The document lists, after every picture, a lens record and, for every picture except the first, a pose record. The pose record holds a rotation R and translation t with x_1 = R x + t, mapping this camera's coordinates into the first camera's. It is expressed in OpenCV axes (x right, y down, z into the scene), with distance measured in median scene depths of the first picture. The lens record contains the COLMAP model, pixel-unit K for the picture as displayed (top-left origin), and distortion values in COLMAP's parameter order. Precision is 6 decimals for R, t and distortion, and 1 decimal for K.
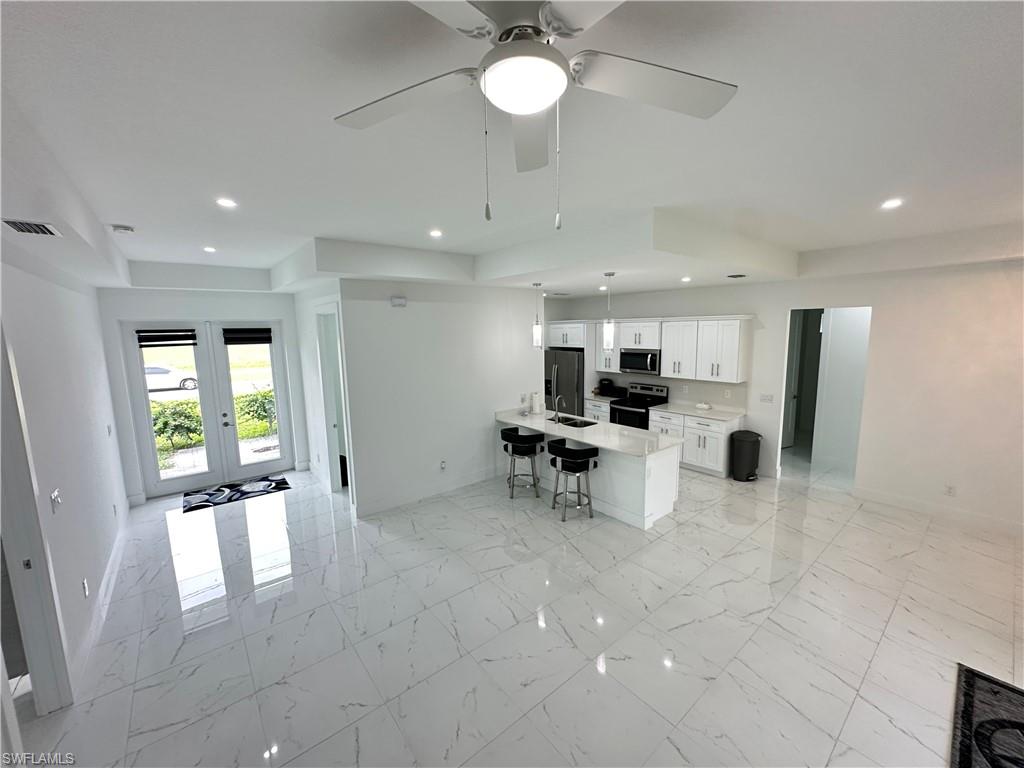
lens RADIAL K [[408.4, 0, 512.0], [0, 408.4, 384.0], [0, 0, 1]] dist [-0.001699, -0.000070]
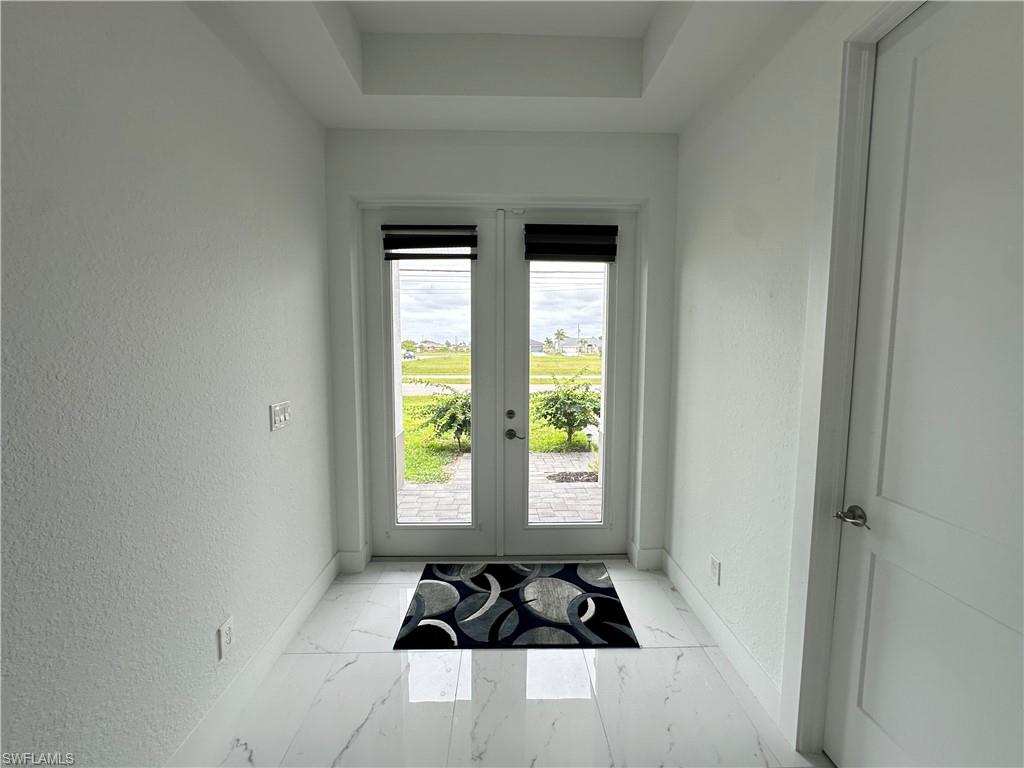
lens RADIAL K [[408.4, 0, 512.0], [0, 408.4, 384.0], [0, 0, 1]] dist [-0.001699, -0.000070]
pose [[0.793828, 0.073825, -0.603645, -0.428270], [-0.101266, 0.994793, -0.011509, 0.047529], [0.599652, 0.070265, 0.797171, 0.634007]]
